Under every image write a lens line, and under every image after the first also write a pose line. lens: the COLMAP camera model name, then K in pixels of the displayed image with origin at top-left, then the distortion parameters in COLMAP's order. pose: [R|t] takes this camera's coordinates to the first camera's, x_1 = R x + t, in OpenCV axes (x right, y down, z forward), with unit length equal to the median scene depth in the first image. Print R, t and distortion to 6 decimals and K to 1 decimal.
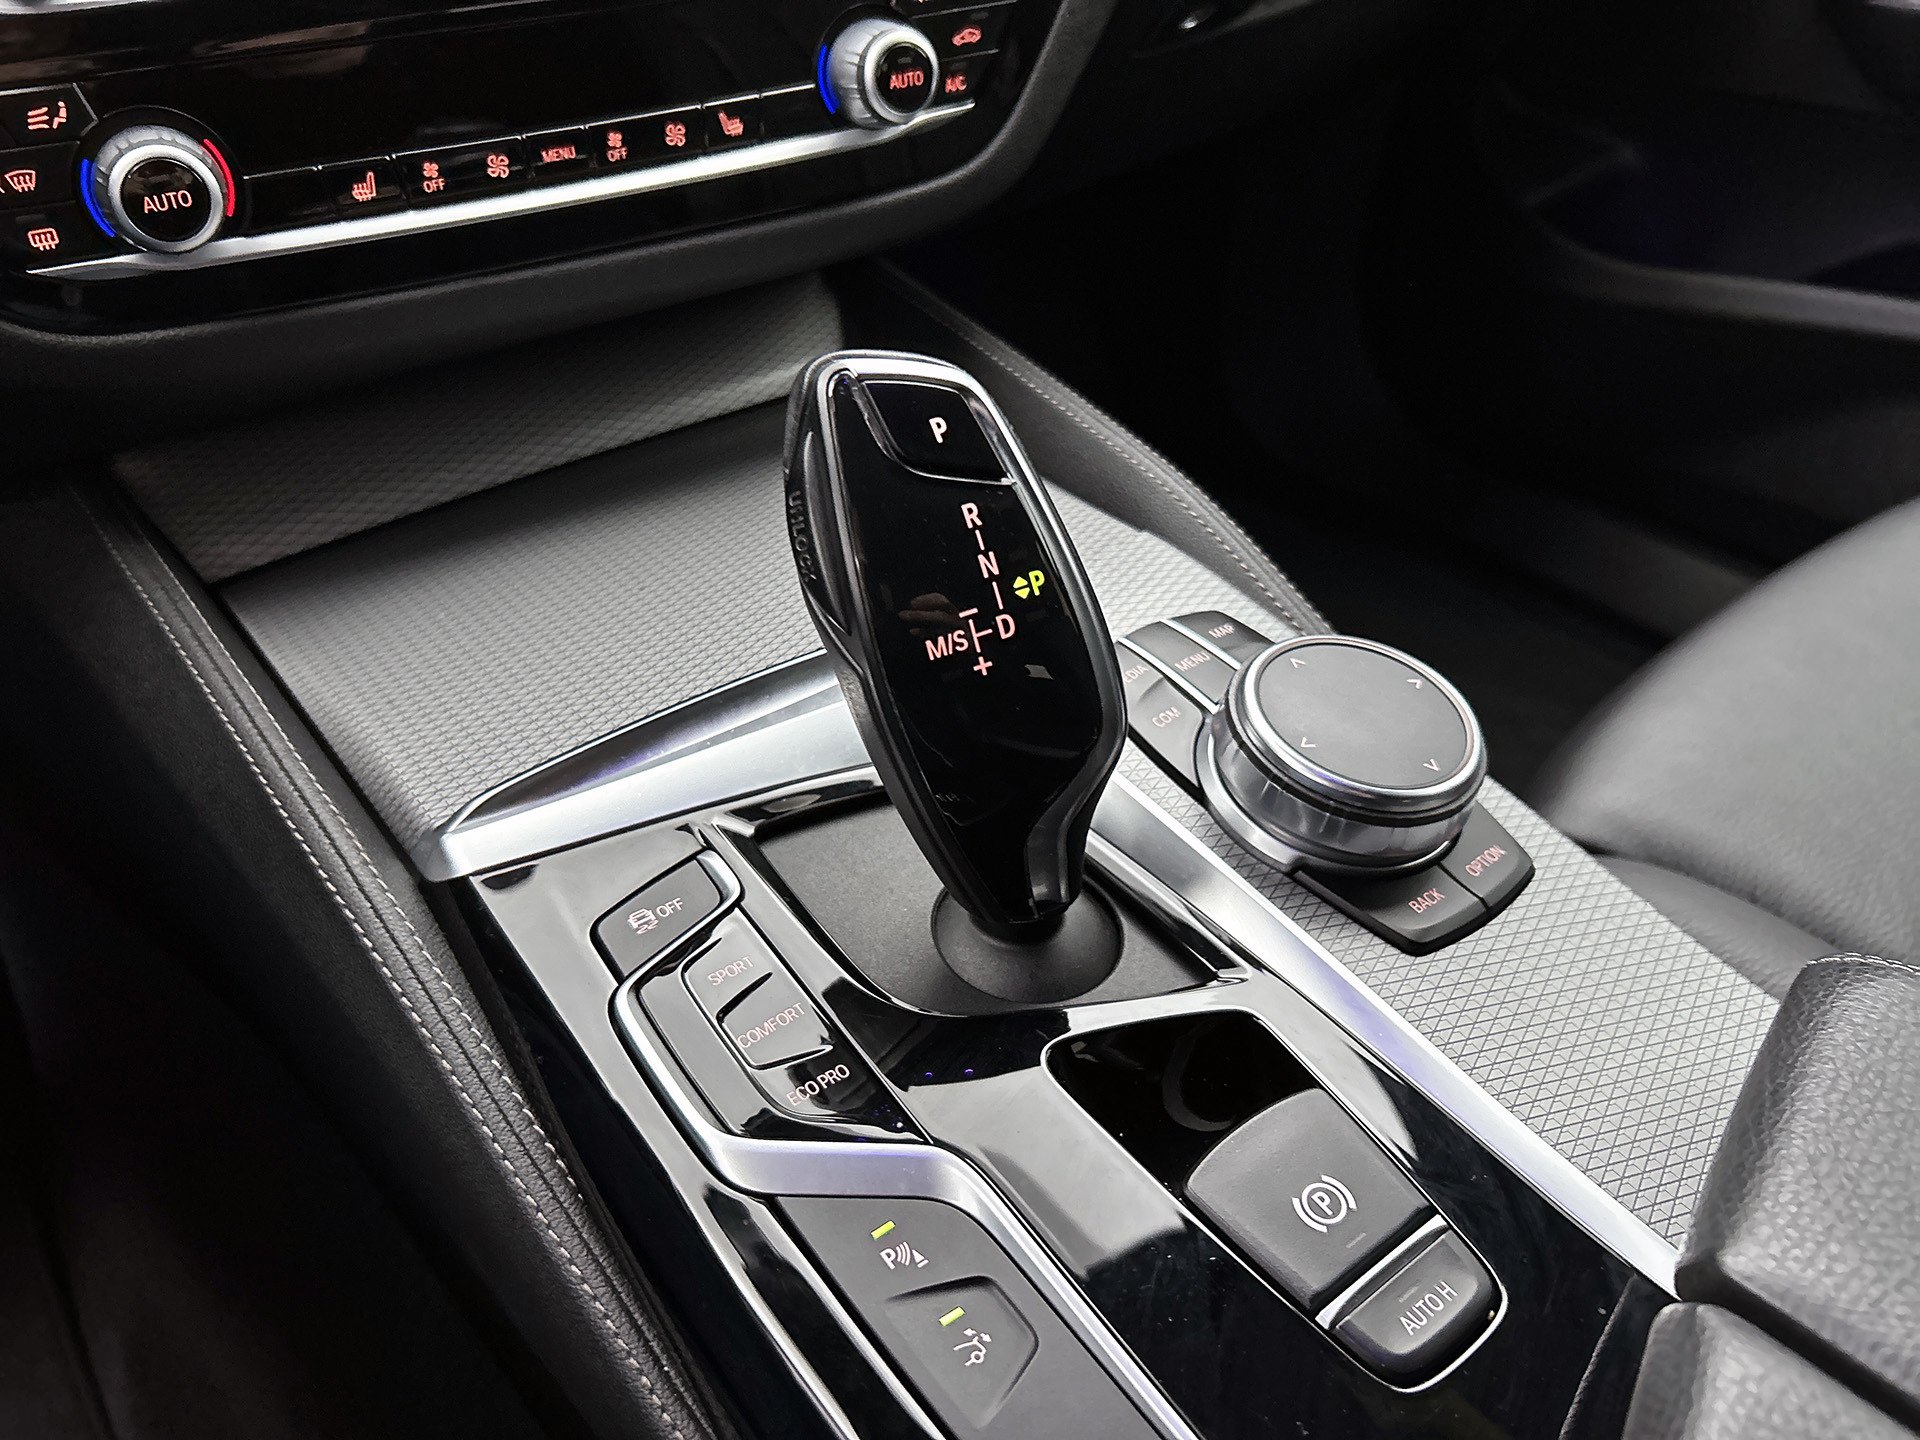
lens RADIAL K [[1449.8, 0, 959.7], [0, 1449.8, 693.9], [0, 0, 1]] dist [0.016684, -0.045827]
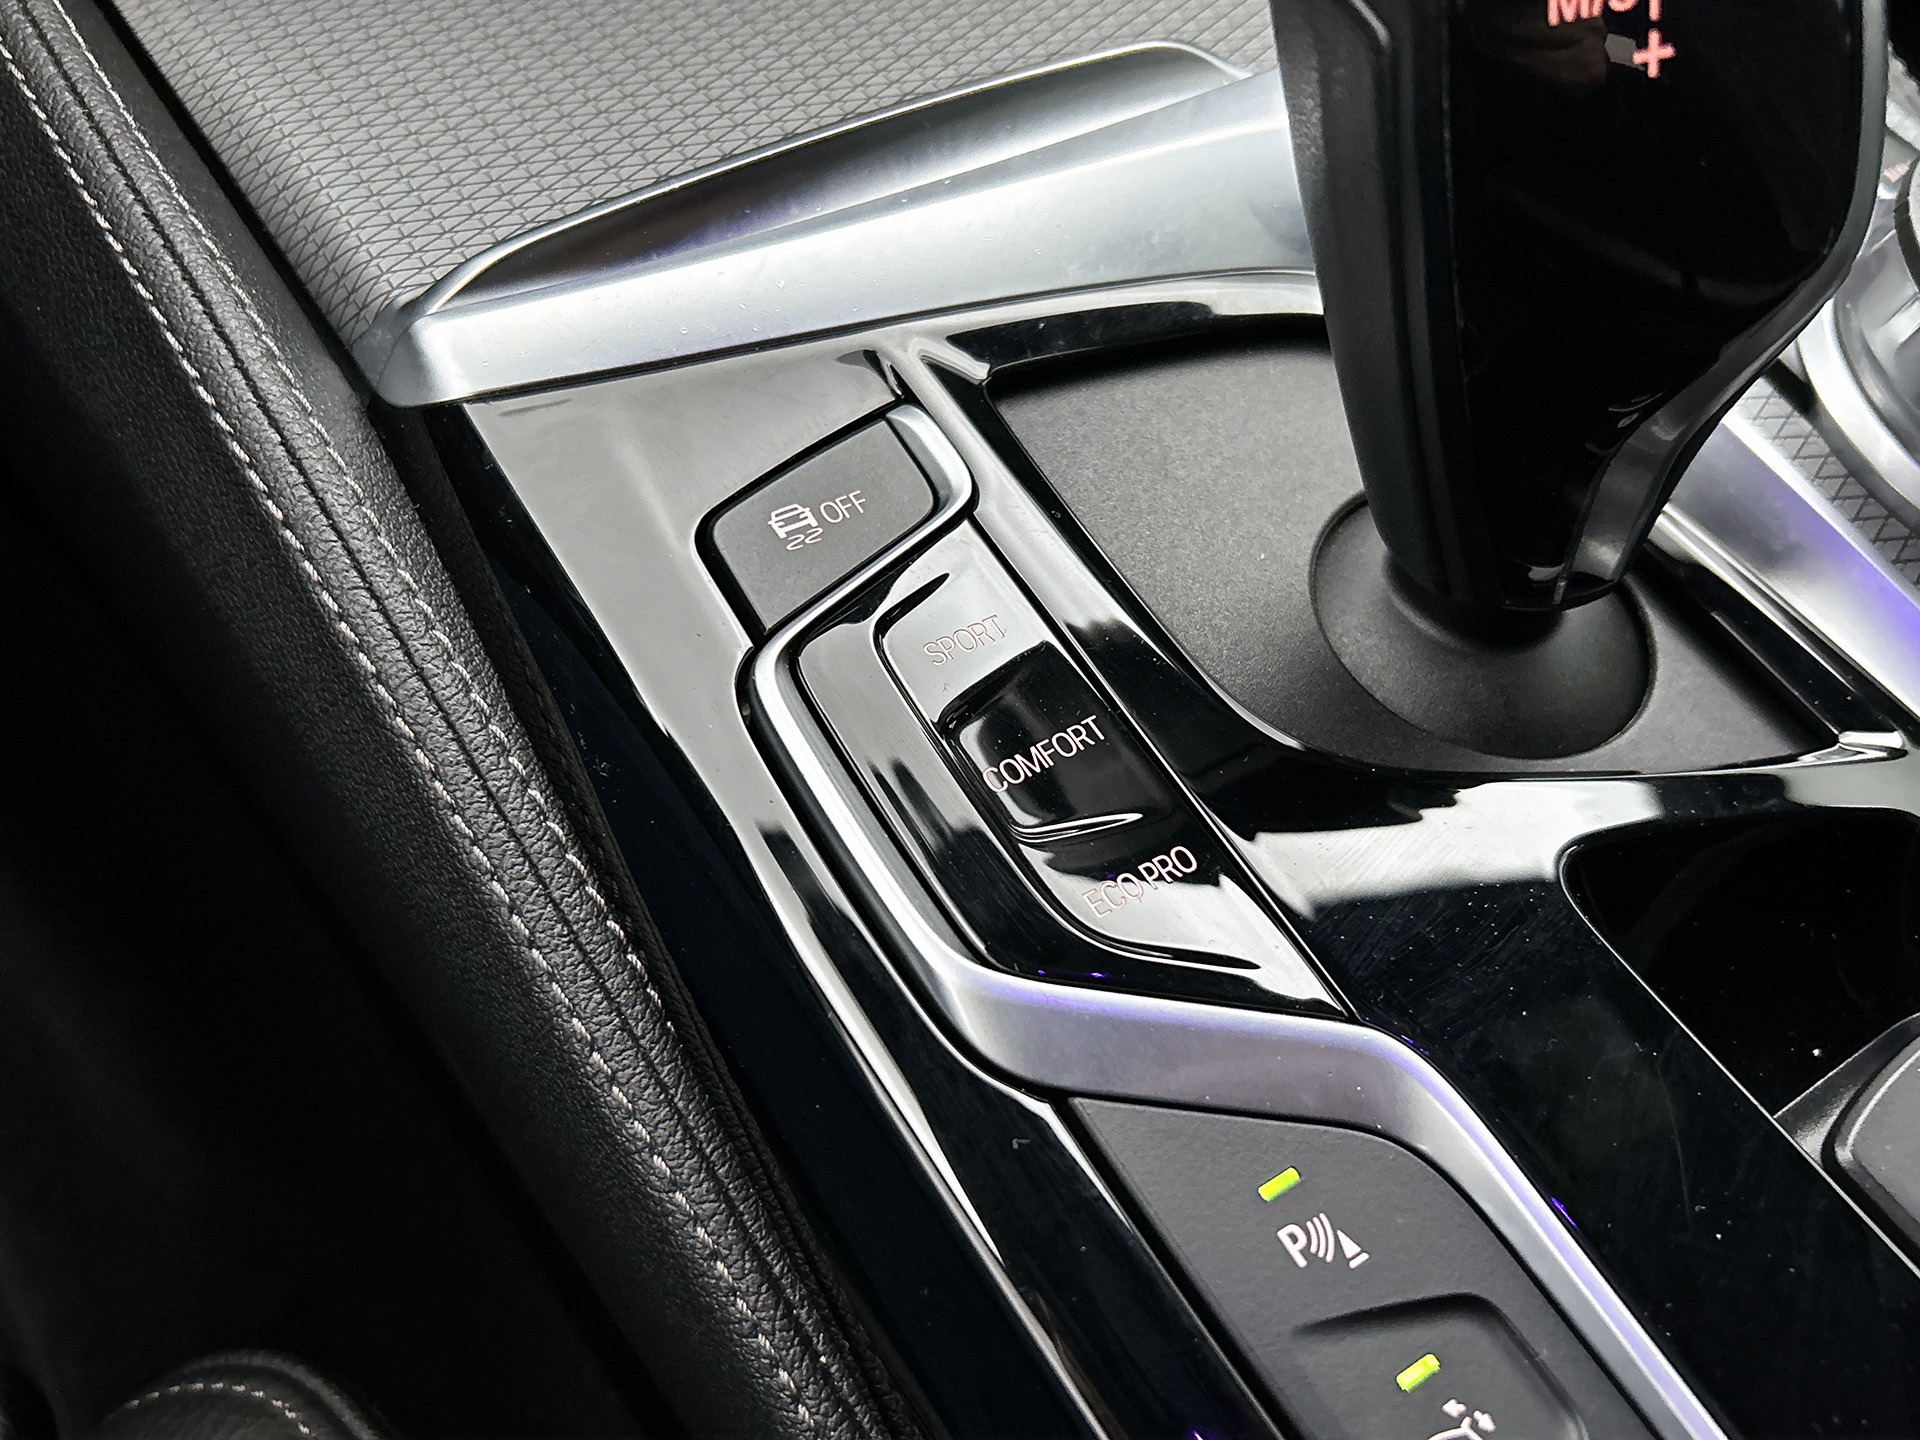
lens RADIAL K [[1784.3, 0, 965.7], [0, 1784.3, 715.1], [0, 0, 1]] dist [0.021113, -0.063055]
pose [[0.994129, 0.108109, 0.004433, -0.157700], [-0.105647, 0.961017, 0.255510, 0.052426], [0.023363, -0.254478, 0.966796, 0.370426]]
